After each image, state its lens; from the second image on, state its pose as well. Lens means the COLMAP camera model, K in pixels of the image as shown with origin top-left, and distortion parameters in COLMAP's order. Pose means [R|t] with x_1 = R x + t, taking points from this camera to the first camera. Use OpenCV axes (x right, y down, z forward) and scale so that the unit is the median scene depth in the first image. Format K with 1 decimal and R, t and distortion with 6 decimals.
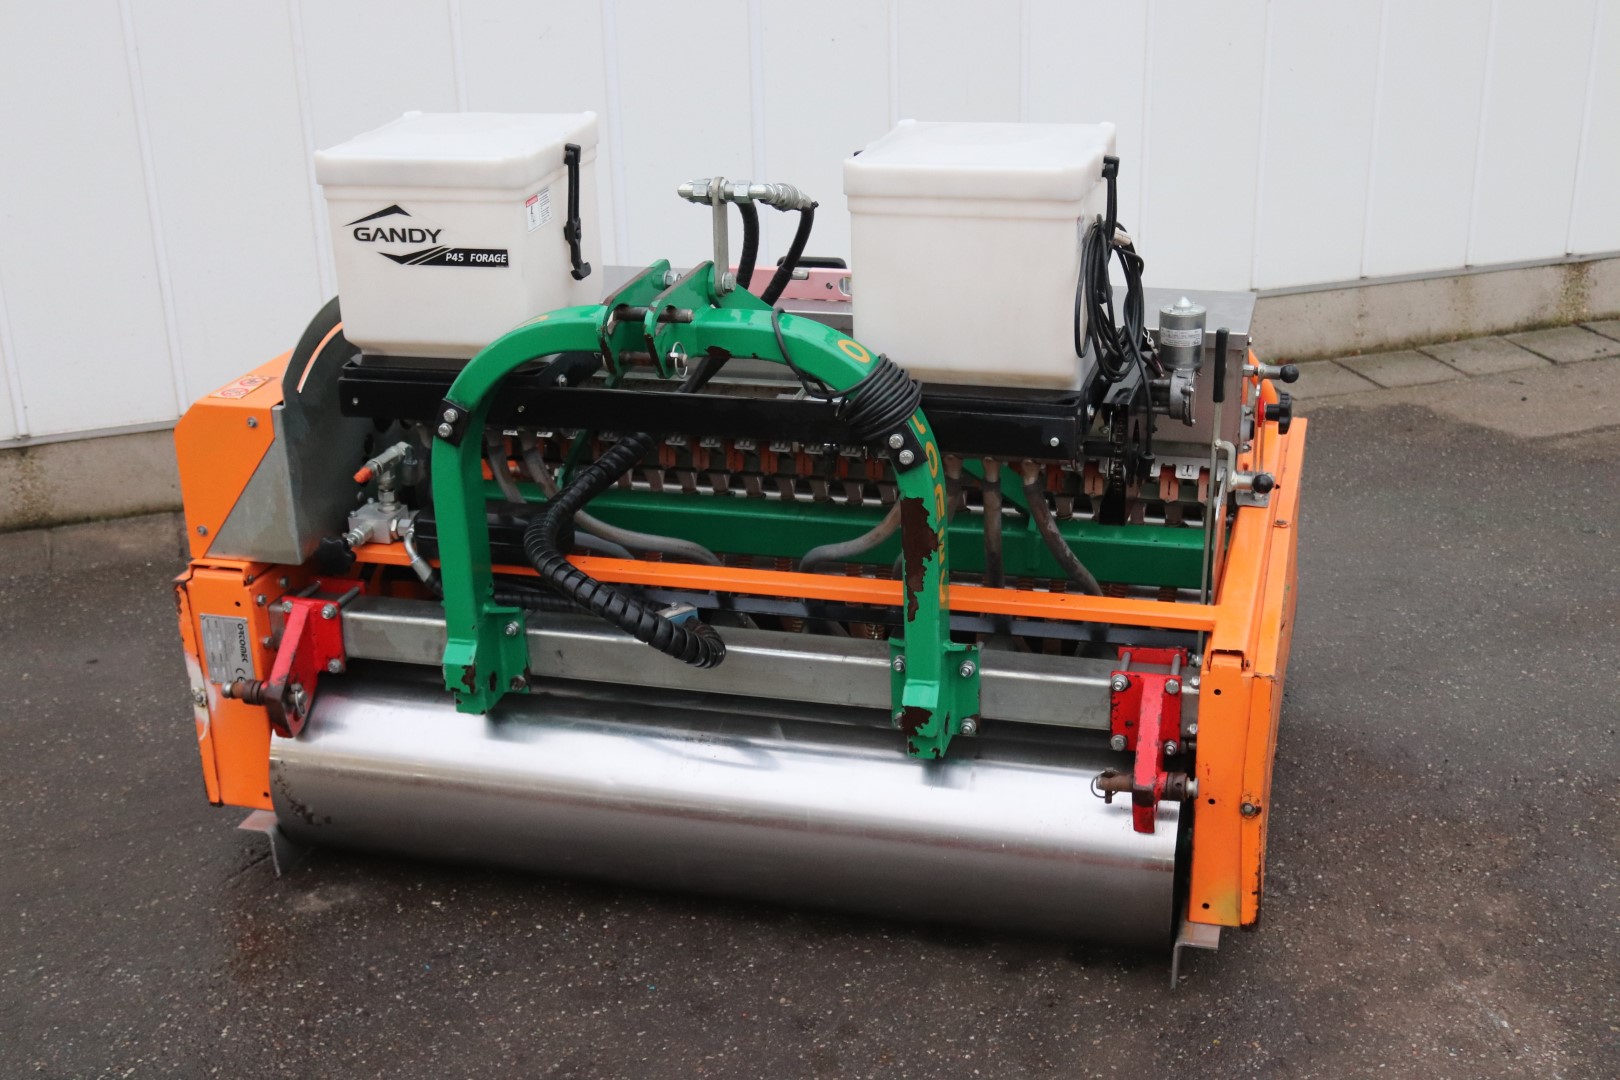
lens RADIAL K [[1904.9, 0, 820.8], [0, 1904.9, 540.1], [0, 0, 1]] dist [-0.043497, 0.000000]
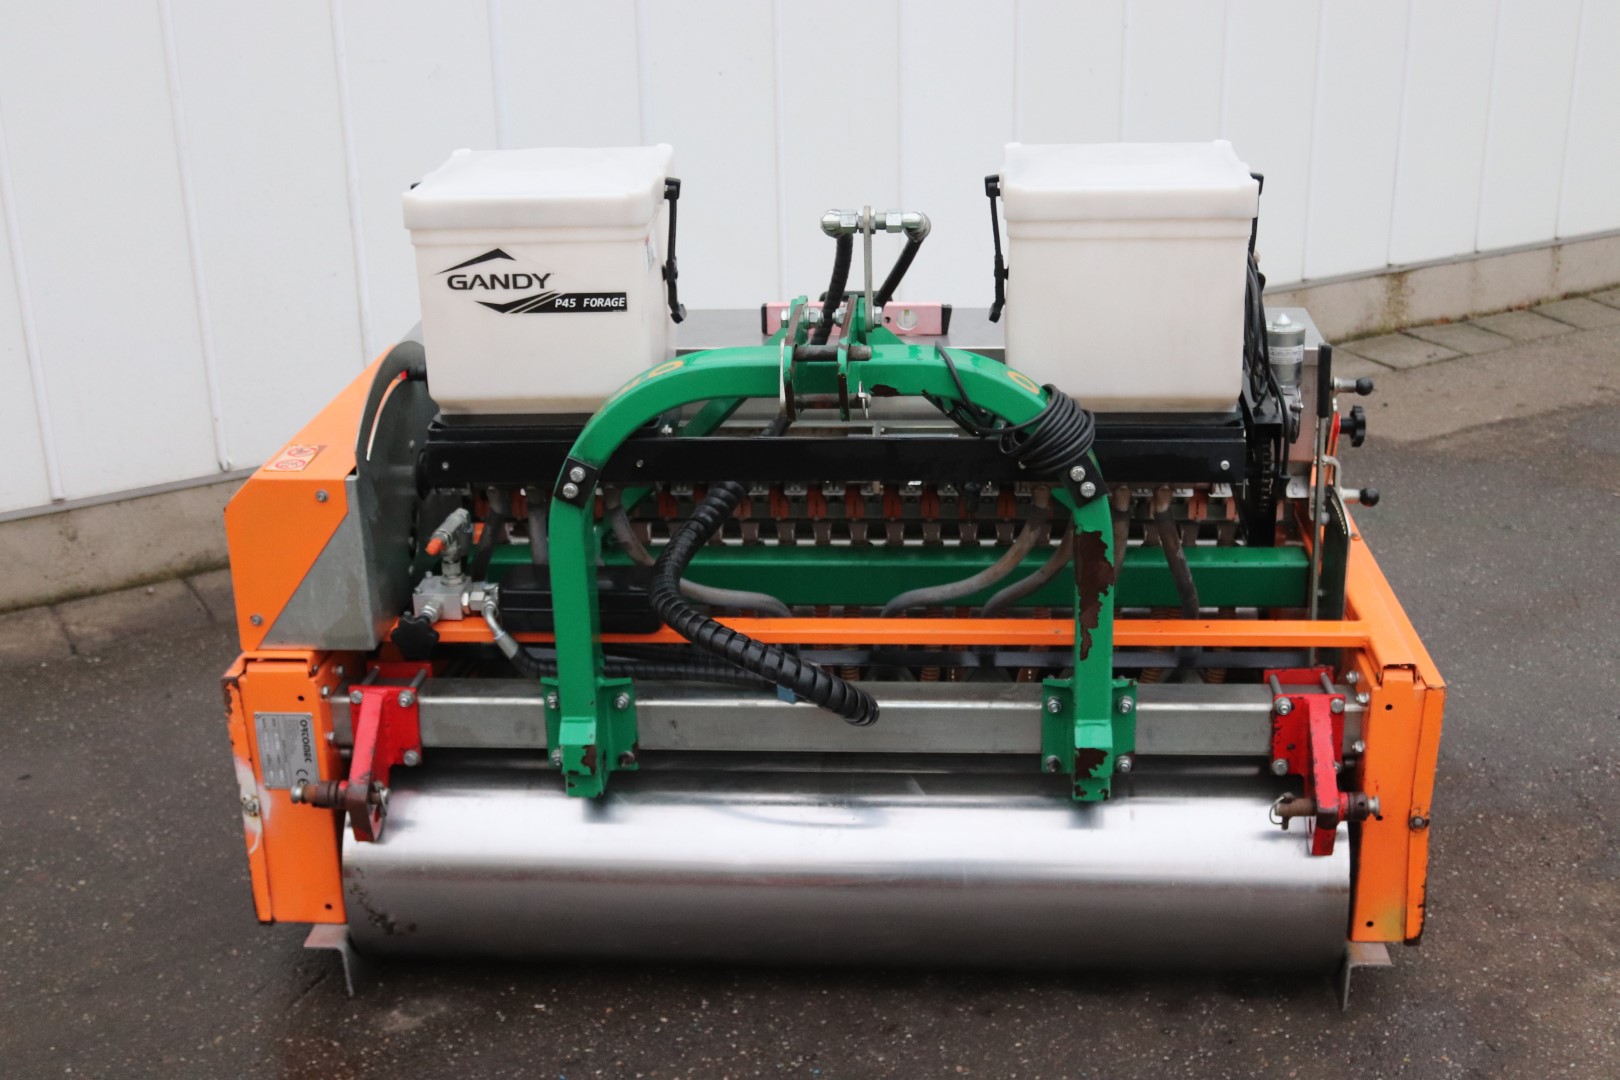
lens RADIAL K [[1904.9, 0, 808.0], [0, 1904.9, 550.9], [0, 0, 1]] dist [-0.043497, 0.000000]
pose [[0.981744, -0.065397, 0.178611, -0.235090], [0.068319, 0.997611, -0.010254, -0.010939], [-0.177514, 0.022269, 0.983866, 0.070556]]
